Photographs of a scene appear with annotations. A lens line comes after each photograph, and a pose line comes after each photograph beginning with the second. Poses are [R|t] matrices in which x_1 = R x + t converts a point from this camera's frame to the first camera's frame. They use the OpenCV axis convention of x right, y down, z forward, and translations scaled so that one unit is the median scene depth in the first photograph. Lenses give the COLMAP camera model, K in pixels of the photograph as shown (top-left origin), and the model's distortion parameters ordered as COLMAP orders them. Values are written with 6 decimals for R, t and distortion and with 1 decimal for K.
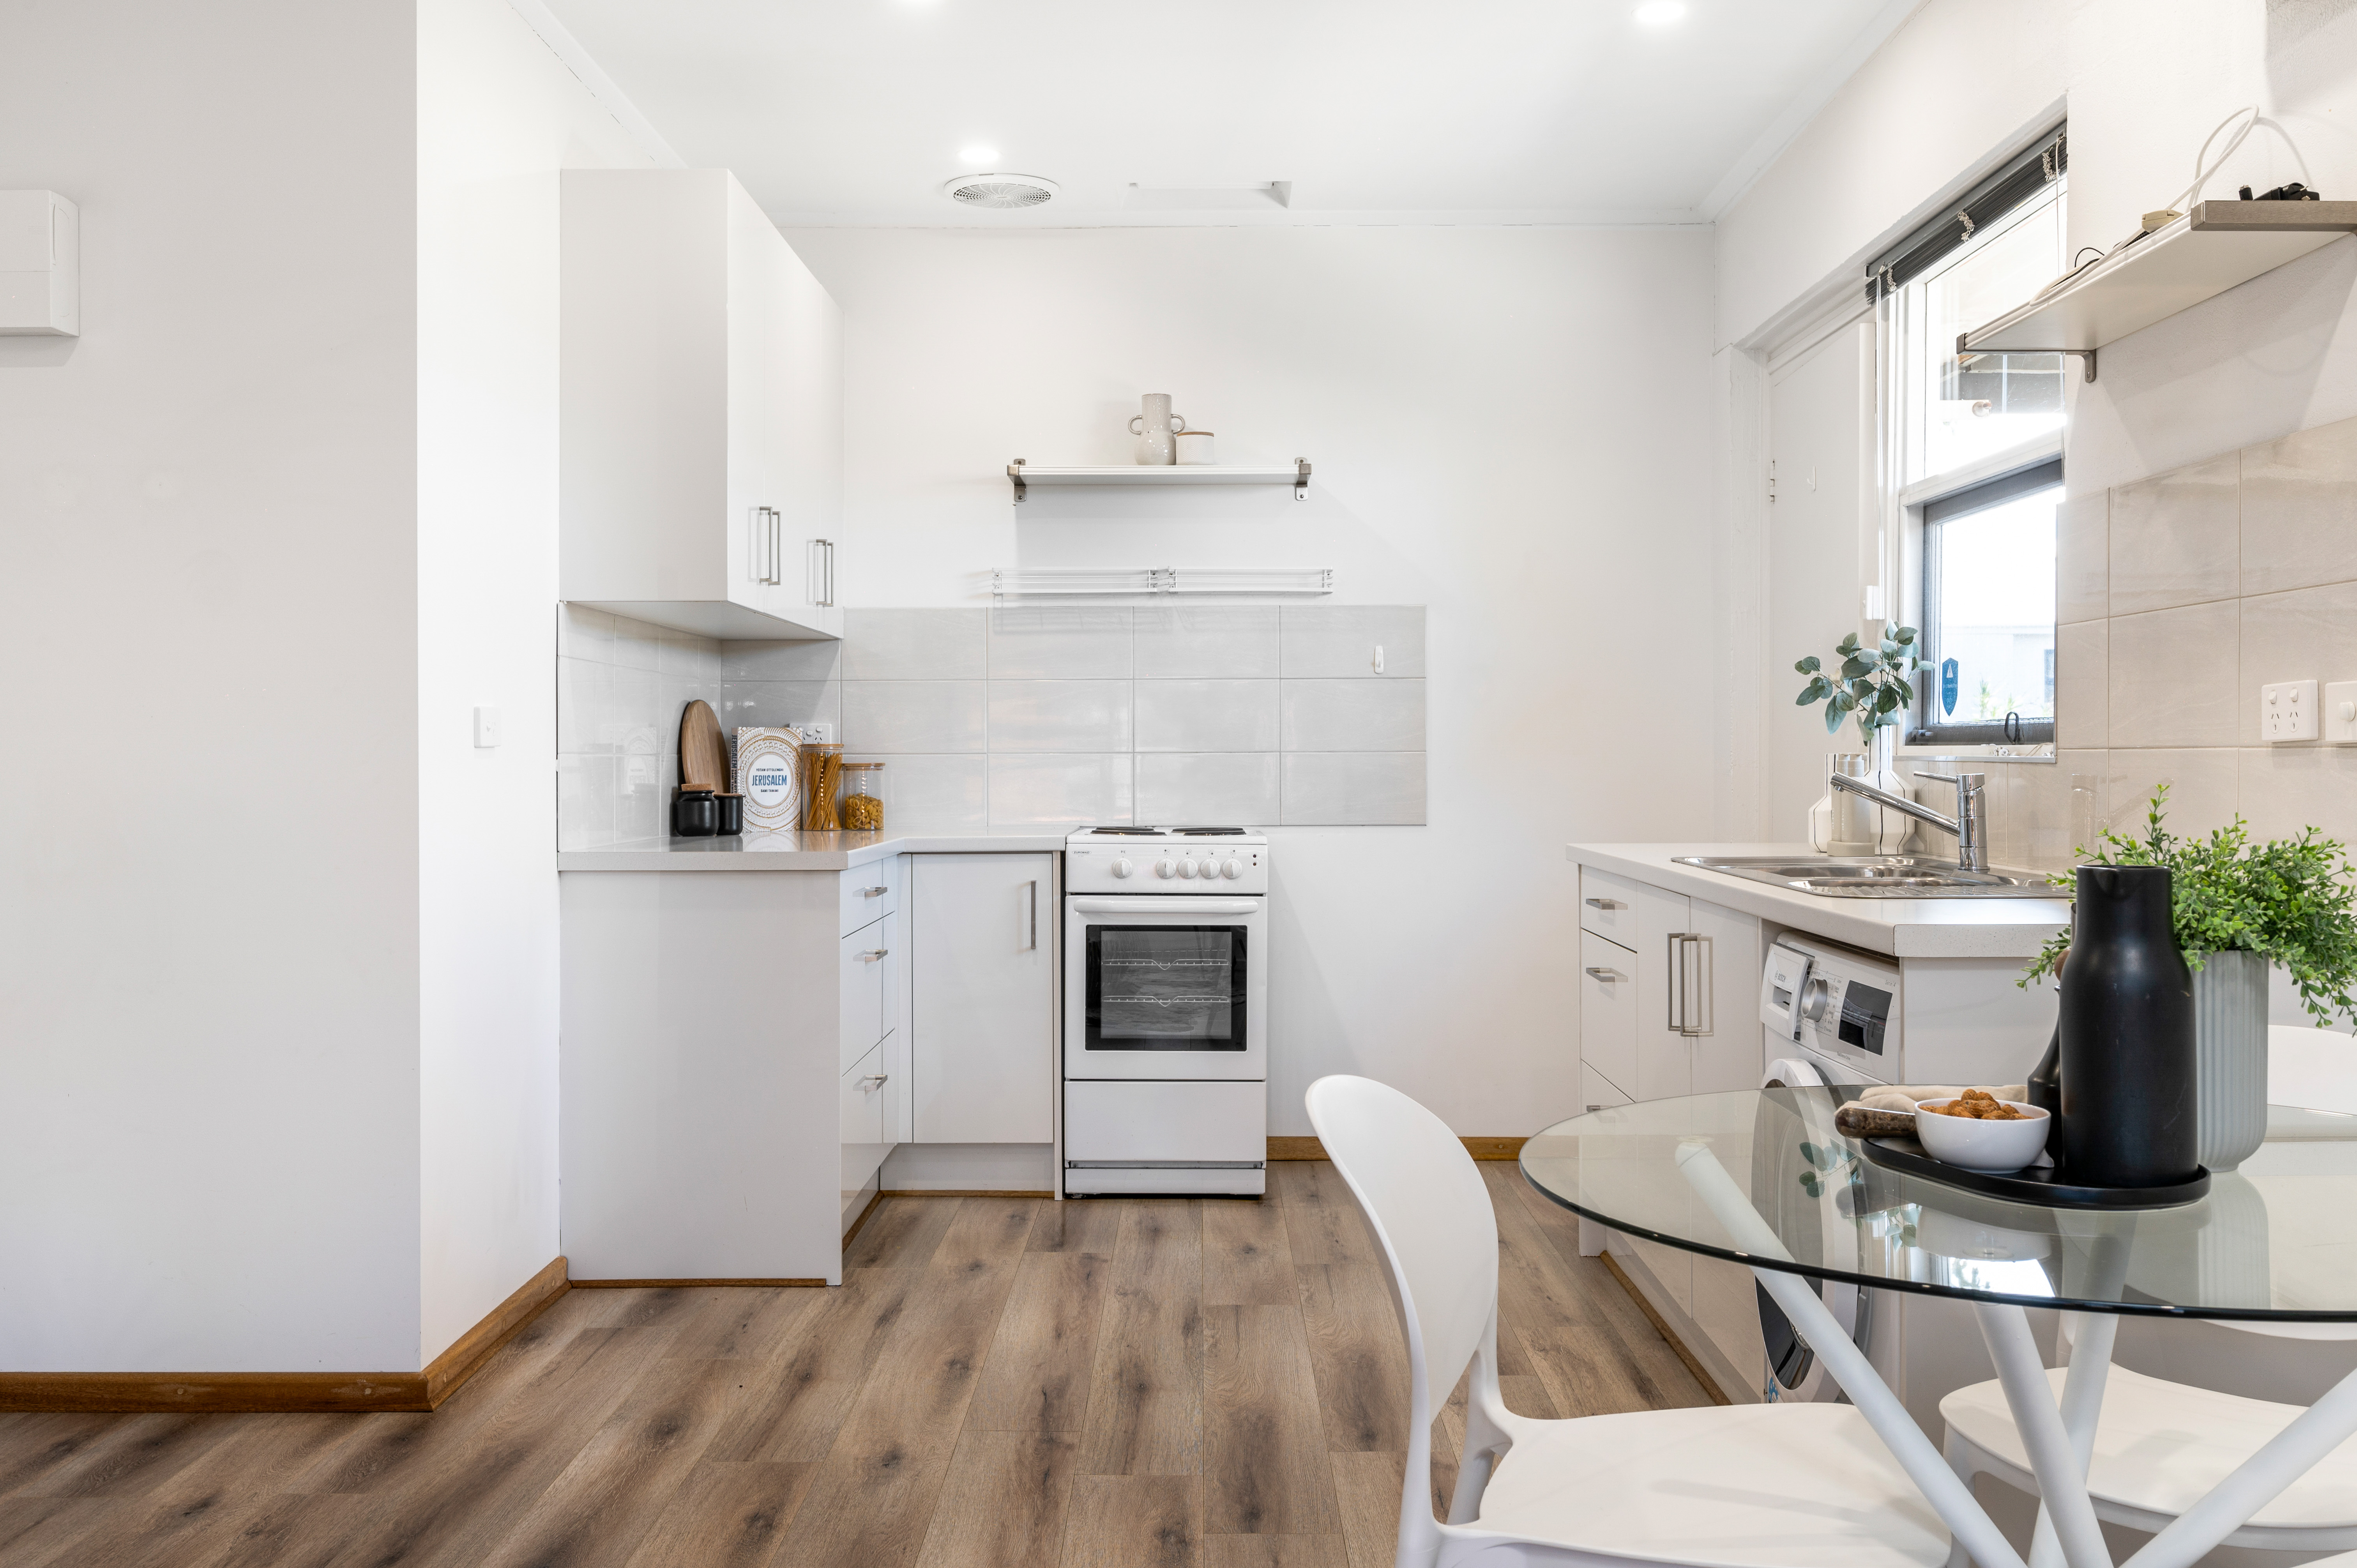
lens RADIAL K [[2052.3, 0, 1179.1], [0, 2052.3, 777.3], [0, 0, 1]] dist [0.000288, 0.004882]
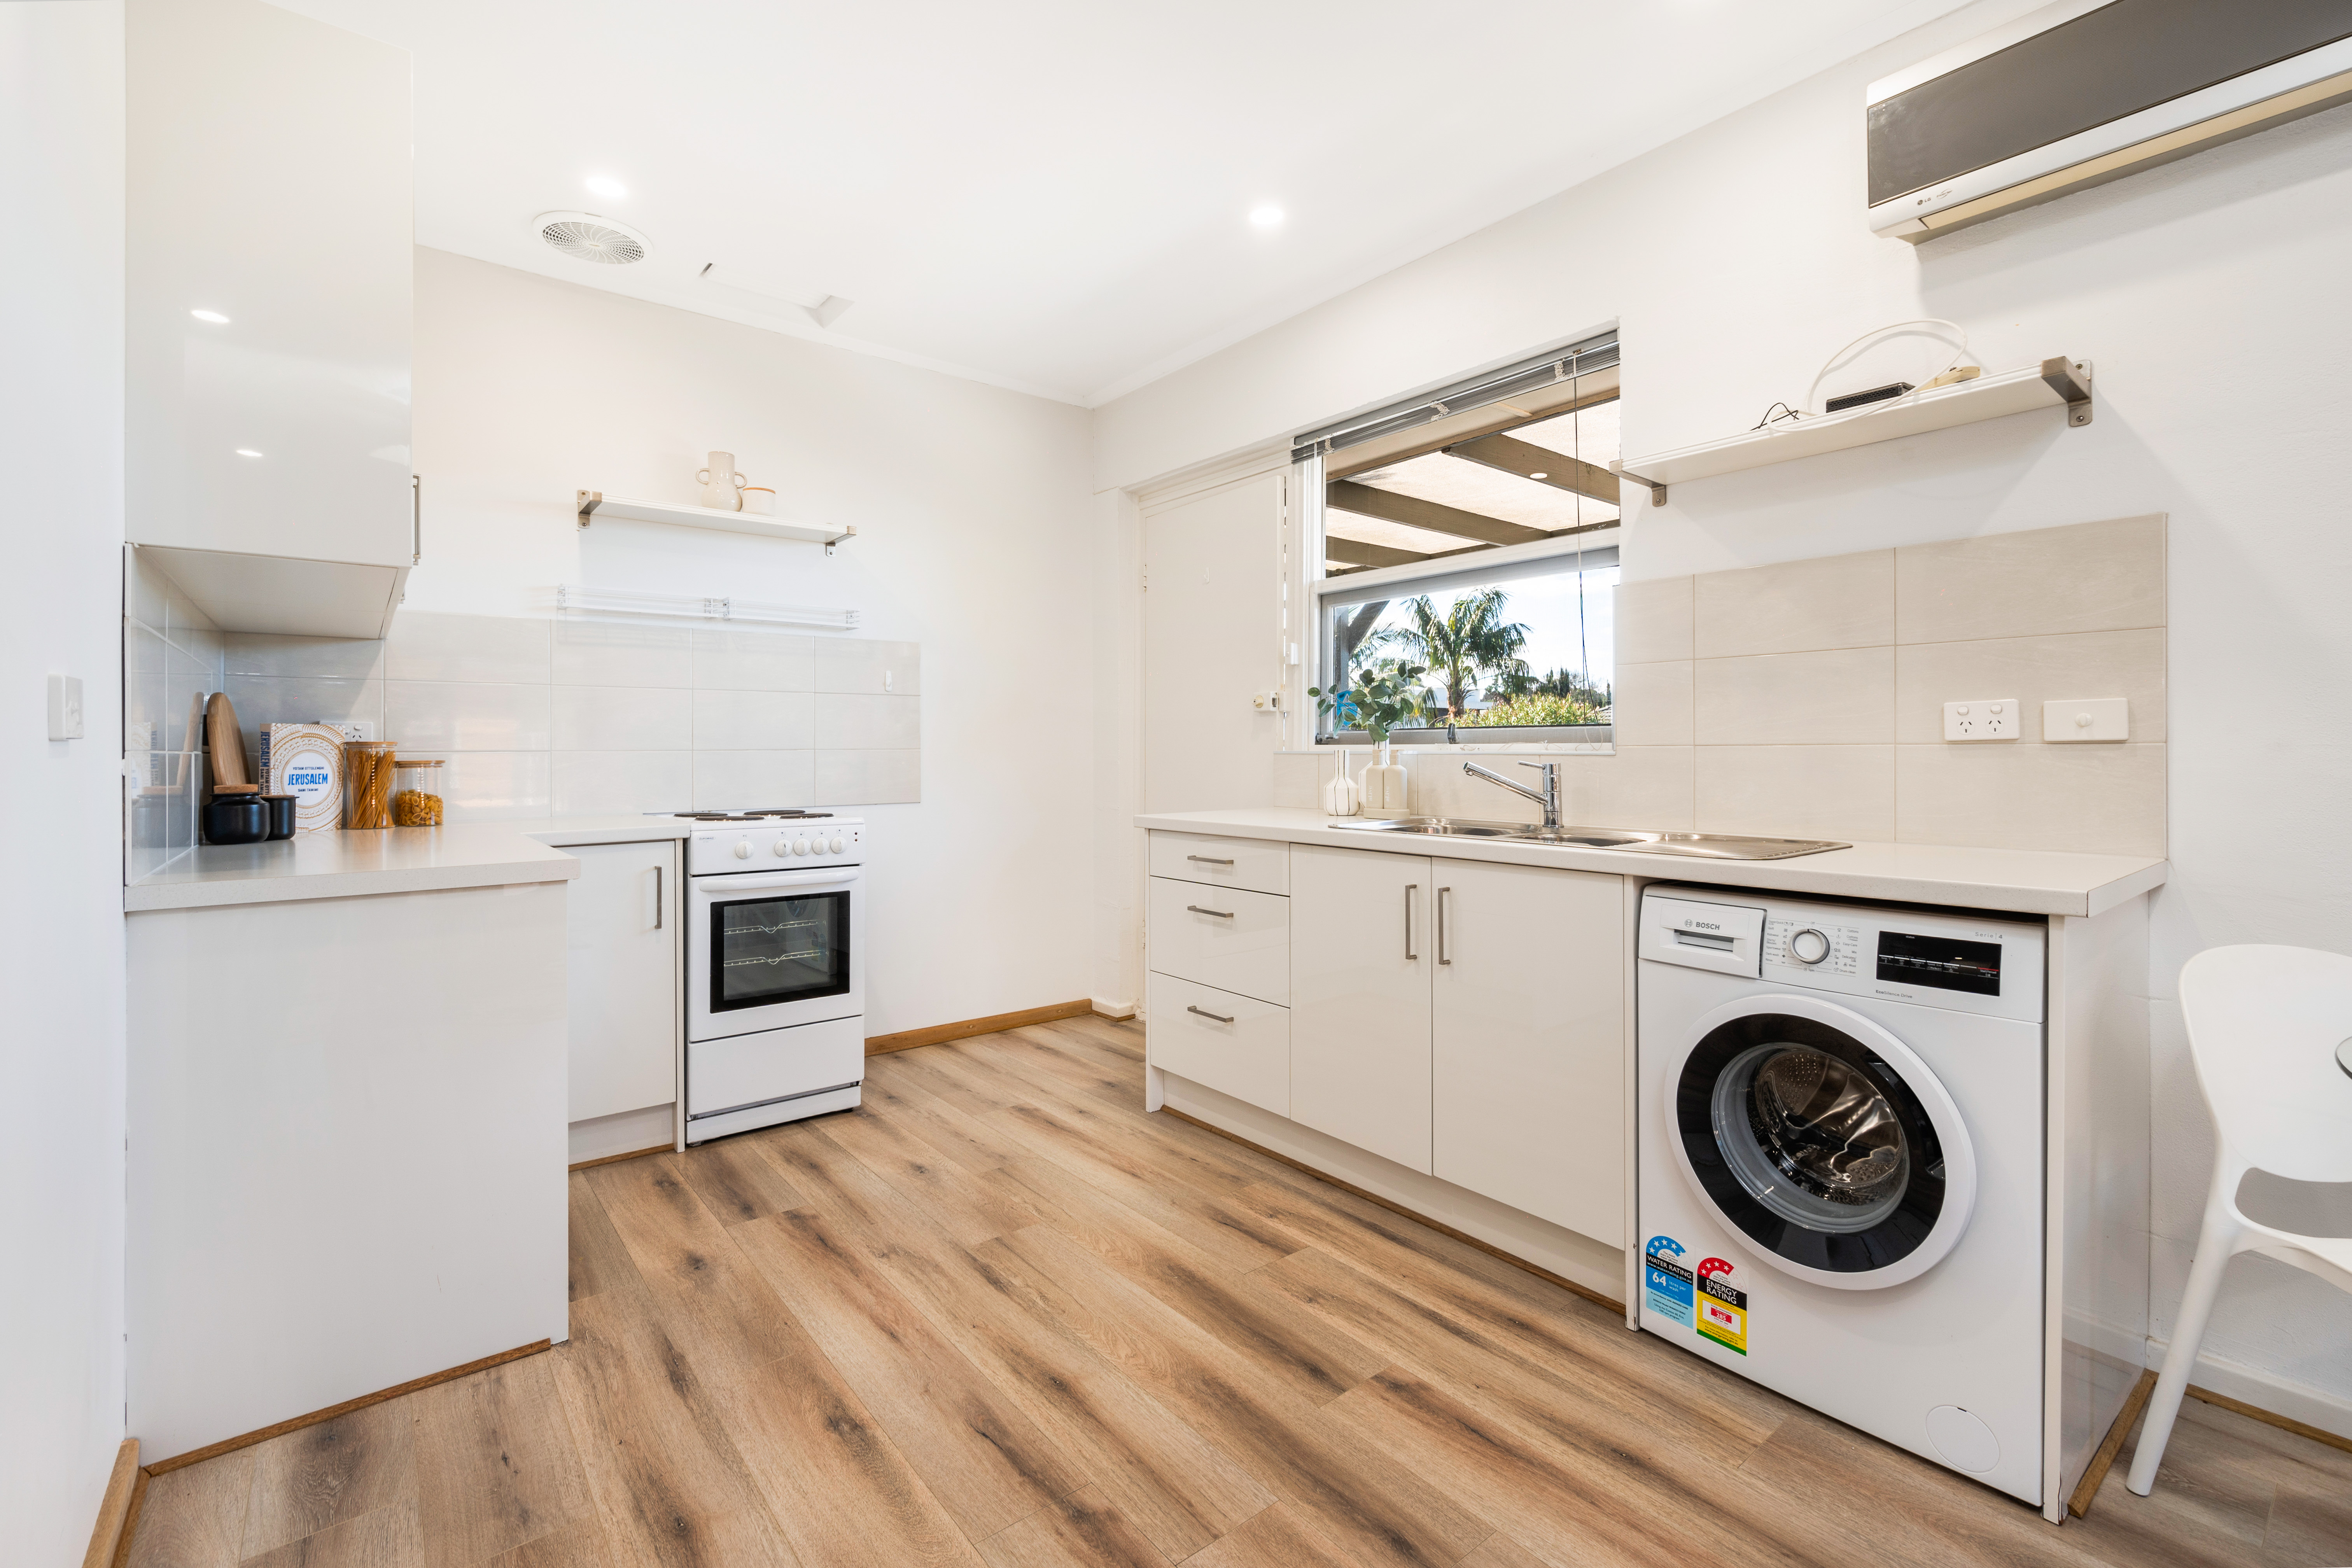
lens RADIAL K [[1013.3, 0, 1156.3], [0, 1013.3, 756.0], [0, 0, 1]] dist [-0.000906, 0.000540]
pose [[0.778168, -0.004350, 0.628042, -0.203021], [0.009444, 0.999944, -0.004776, -0.003646], [-0.627986, 0.009648, 0.778165, 0.409544]]
